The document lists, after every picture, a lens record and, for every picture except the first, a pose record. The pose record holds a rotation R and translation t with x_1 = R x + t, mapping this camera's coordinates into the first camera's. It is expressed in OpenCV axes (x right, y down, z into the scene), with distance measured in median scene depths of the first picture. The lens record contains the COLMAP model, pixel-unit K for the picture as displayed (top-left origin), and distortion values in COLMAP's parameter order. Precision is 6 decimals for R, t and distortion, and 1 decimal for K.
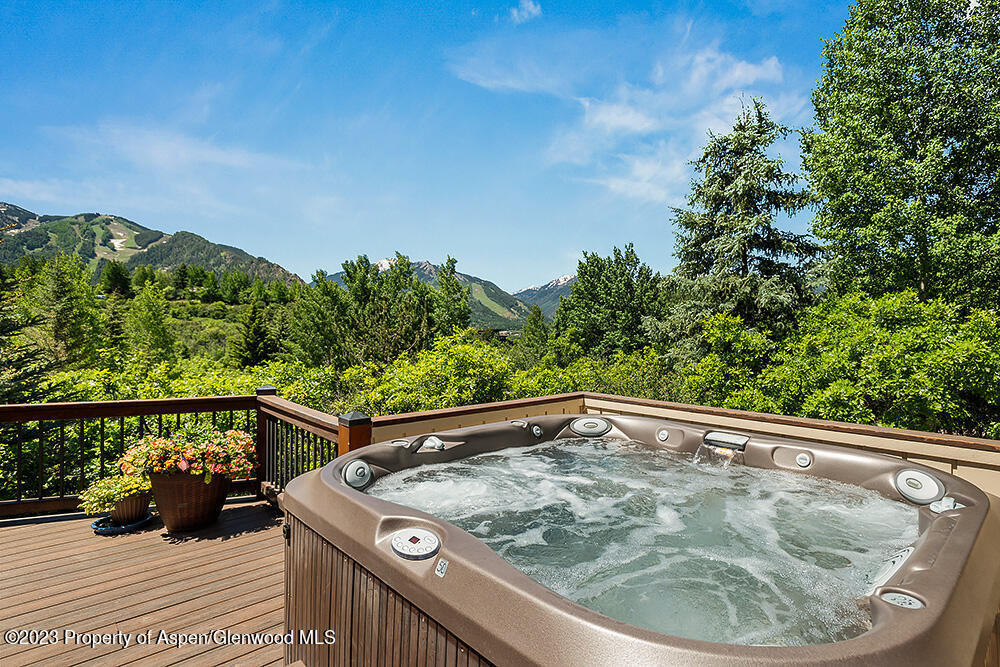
lens RADIAL K [[499.9, 0, 548.4], [0, 499.9, 335.9], [0, 0, 1]] dist [0.000803, -0.001410]
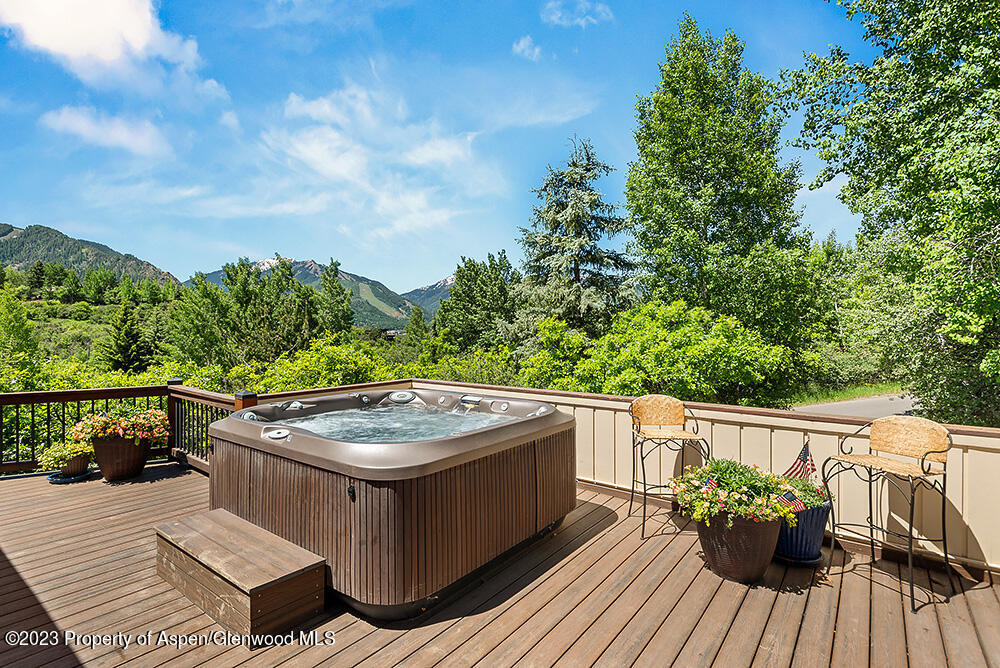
lens RADIAL K [[488.9, 0, 500.0], [0, 488.9, 334.0], [0, 0, 1]] dist [-0.001463, -0.001227]
pose [[0.991811, -0.009023, 0.127397, 0.050851], [0.009179, 0.999958, -0.000642, -0.003846], [-0.127386, 0.001806, 0.991852, -0.151030]]
